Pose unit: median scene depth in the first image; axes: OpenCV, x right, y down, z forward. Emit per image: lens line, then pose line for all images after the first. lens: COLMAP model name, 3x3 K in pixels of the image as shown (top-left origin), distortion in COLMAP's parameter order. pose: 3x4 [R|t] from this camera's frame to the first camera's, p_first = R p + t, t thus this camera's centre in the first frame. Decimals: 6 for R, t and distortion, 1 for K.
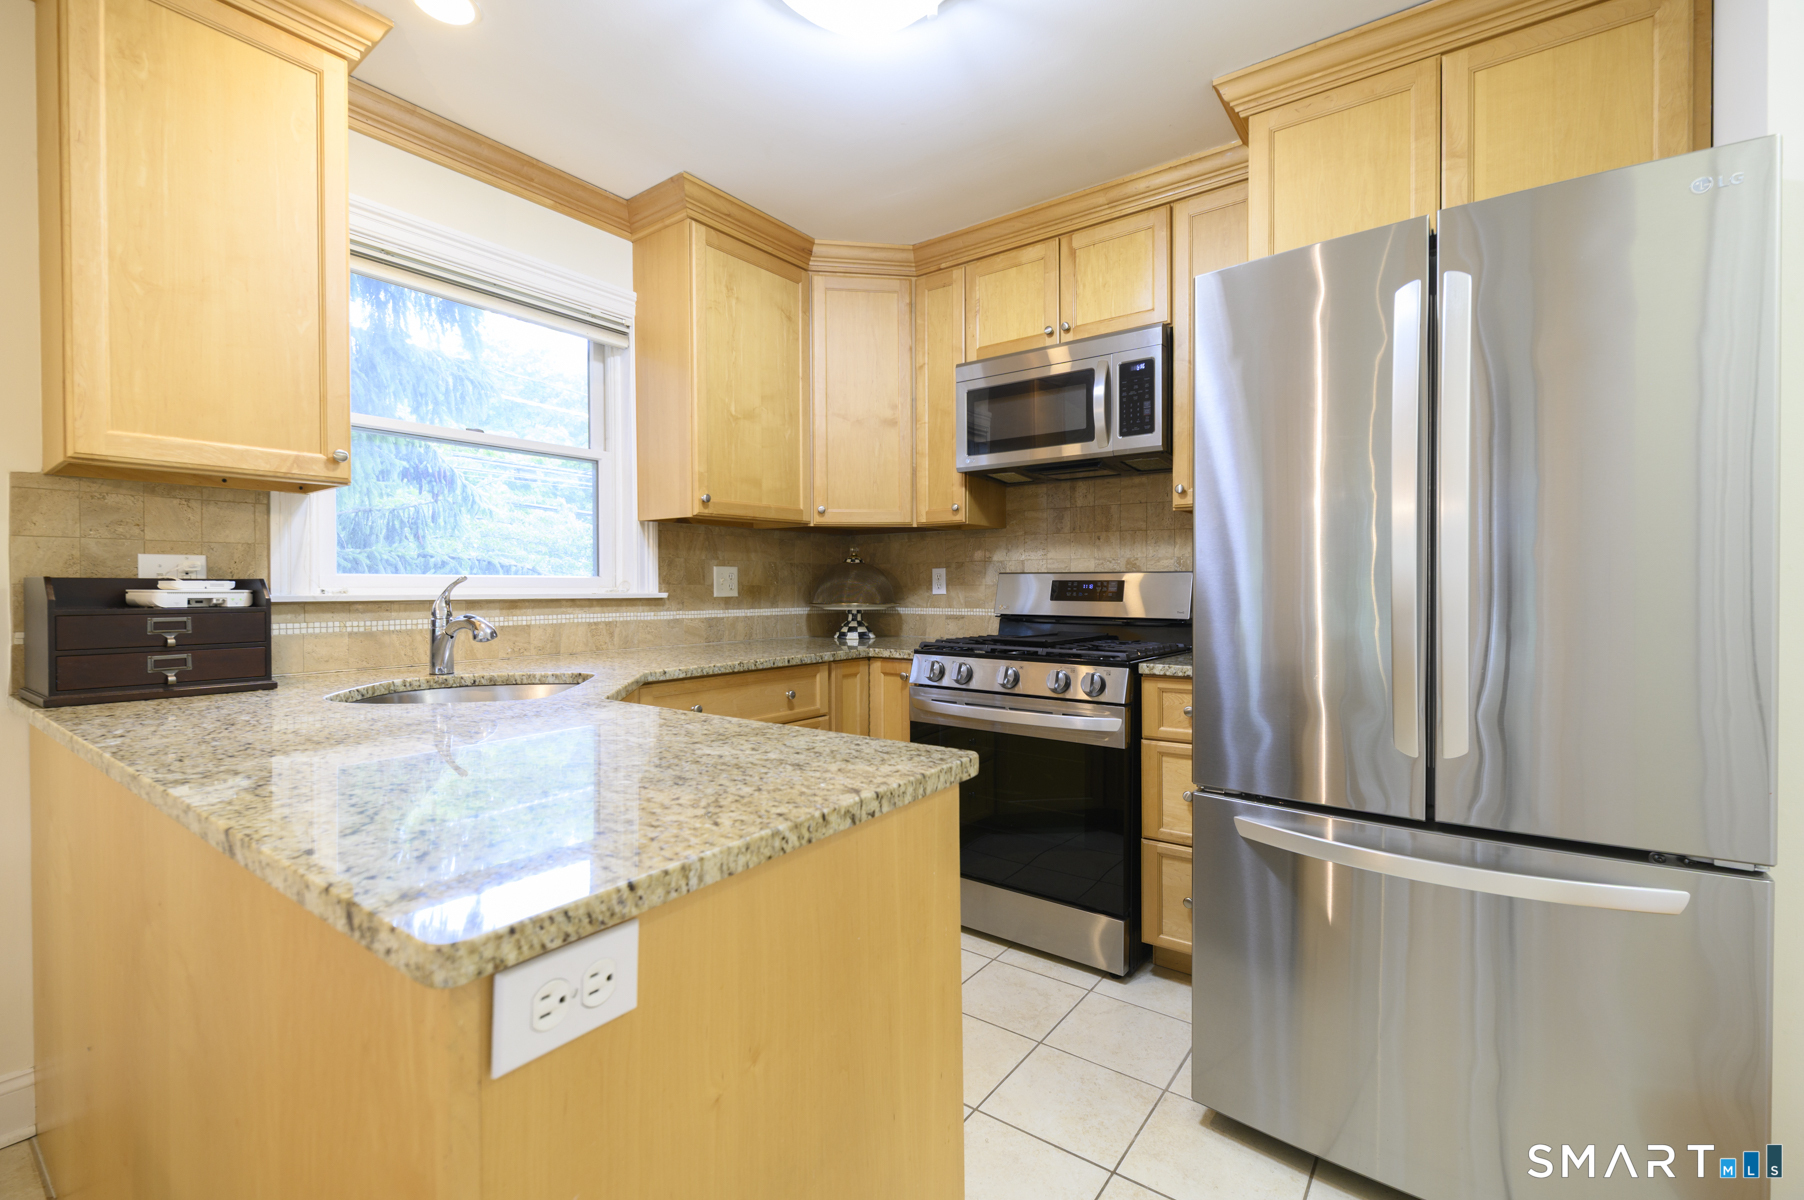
lens RADIAL K [[785.4, 0, 895.1], [0, 785.4, 596.1], [0, 0, 1]] dist [-0.000130, -0.000319]
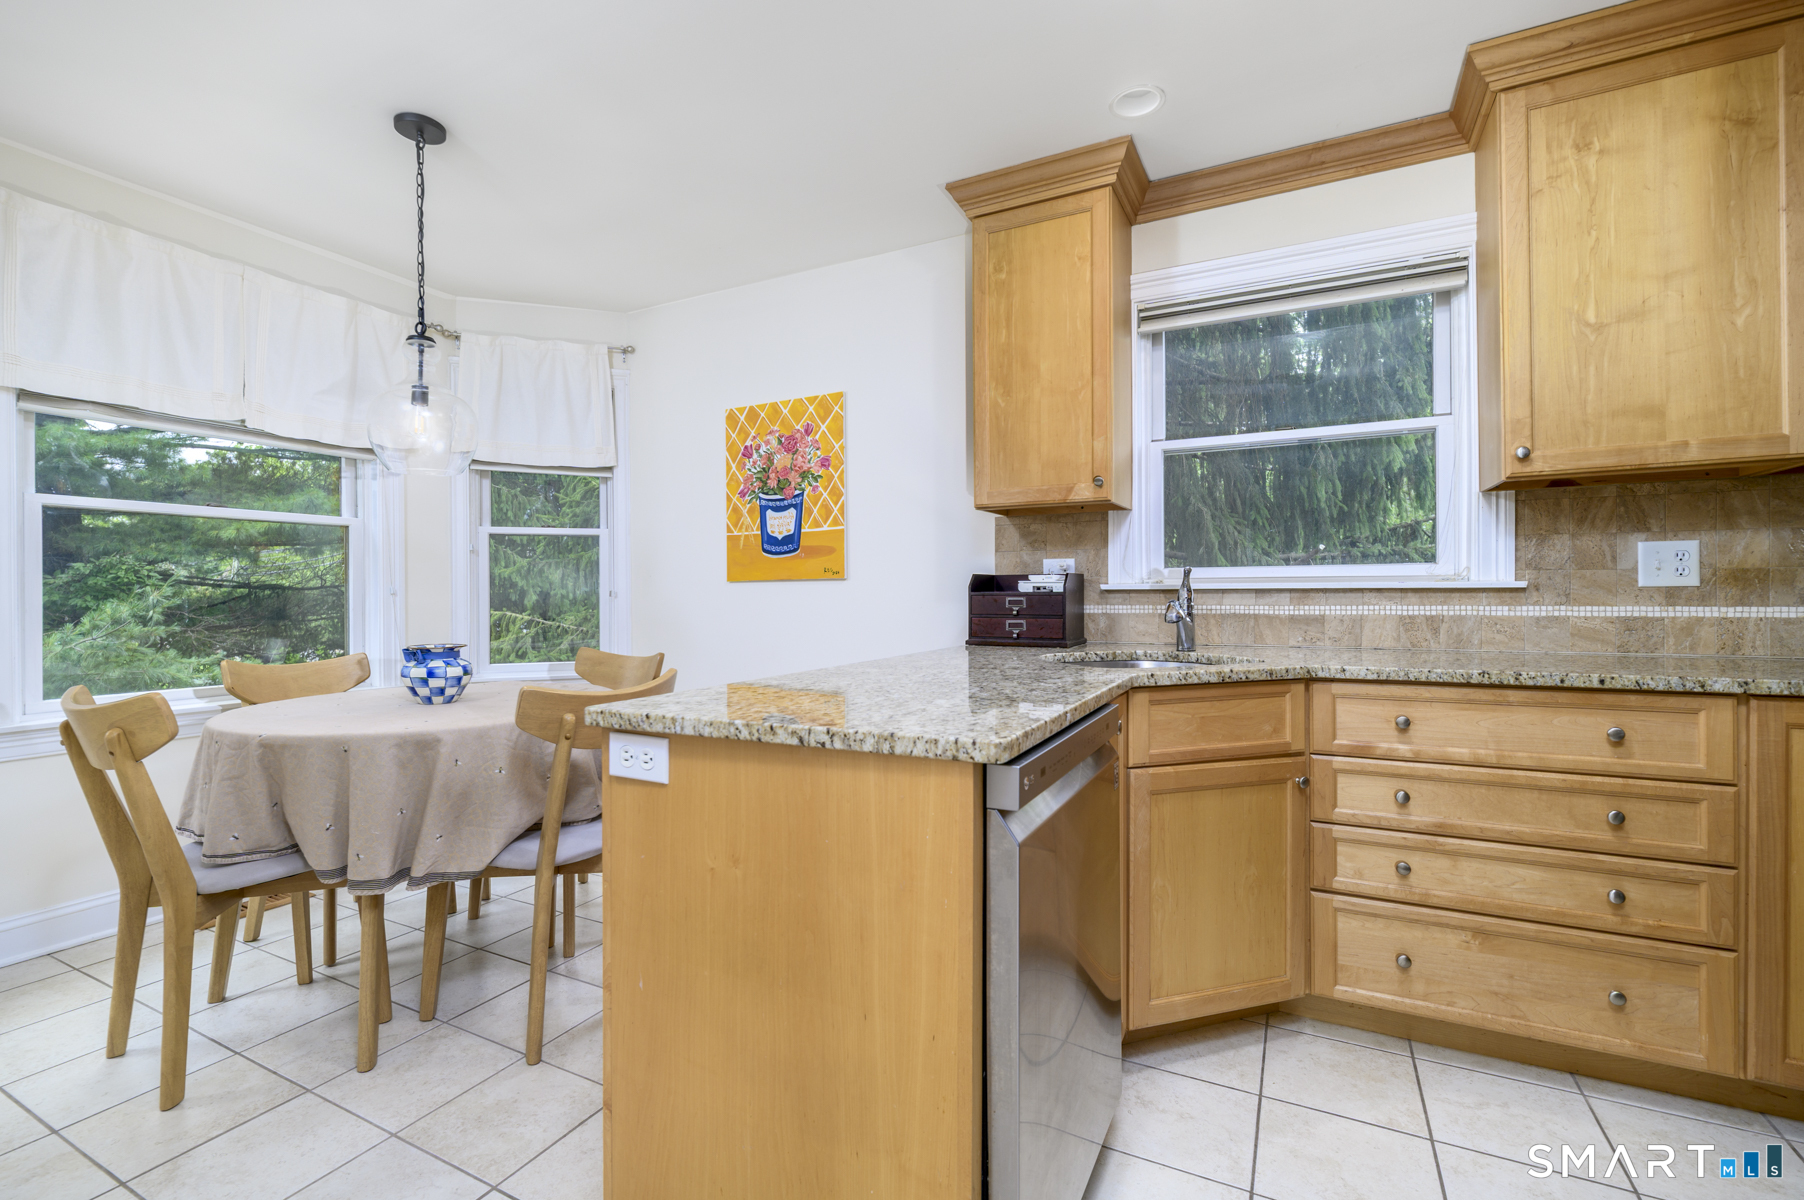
lens RADIAL K [[785.4, 0, 895.1], [0, 785.4, 596.1], [0, 0, 1]] dist [-0.000130, -0.000319]
pose [[0.161563, 0.006091, -0.986844, 0.386093], [-0.005482, 0.999971, 0.005274, 0.010030], [0.986847, 0.004558, 0.161591, 0.284478]]
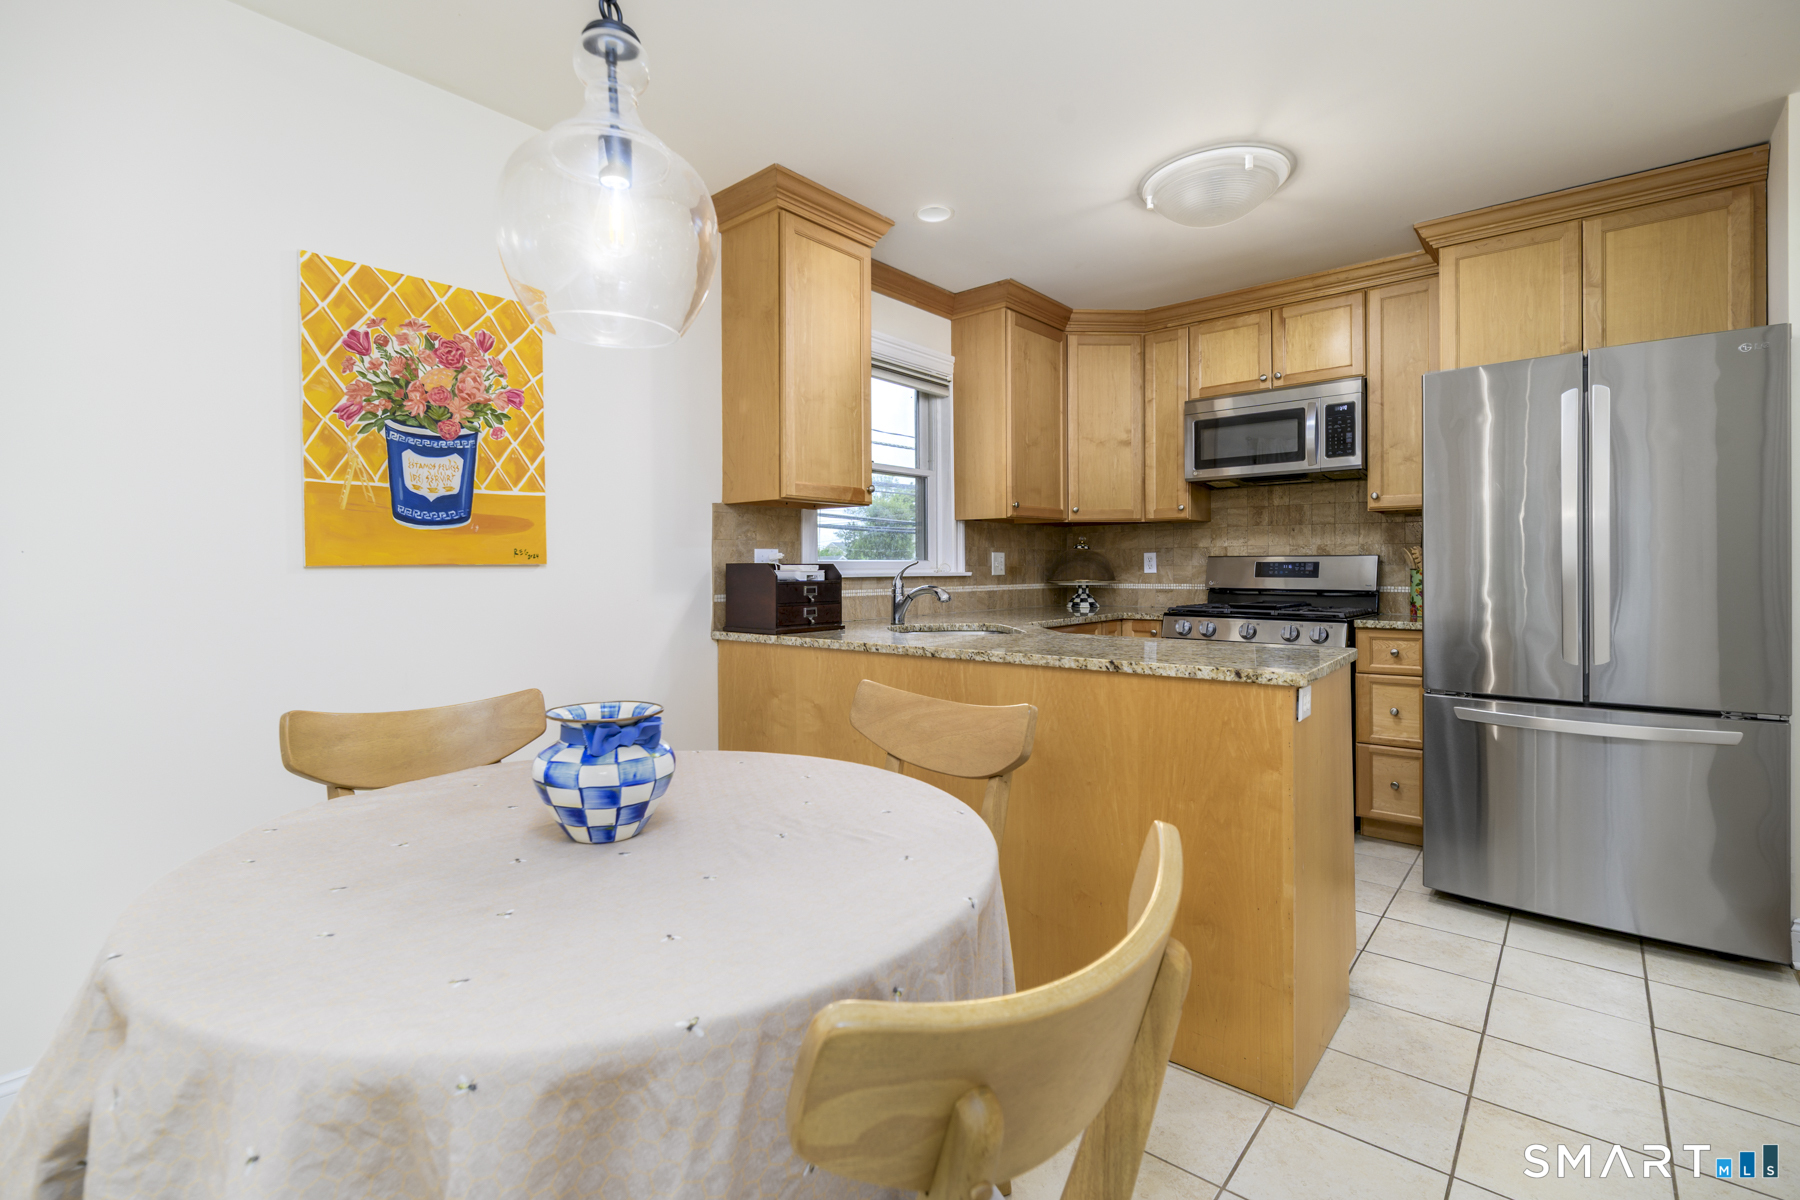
lens RADIAL K [[825.4, 0, 855.6], [0, 825.4, 571.3], [0, 0, 1]] dist [-0.001056, -0.000106]
pose [[0.996377, -0.003151, -0.084993, -0.390439], [0.002514, 0.999968, -0.007604, 0.005087], [0.085014, 0.007363, 0.996353, -0.482440]]
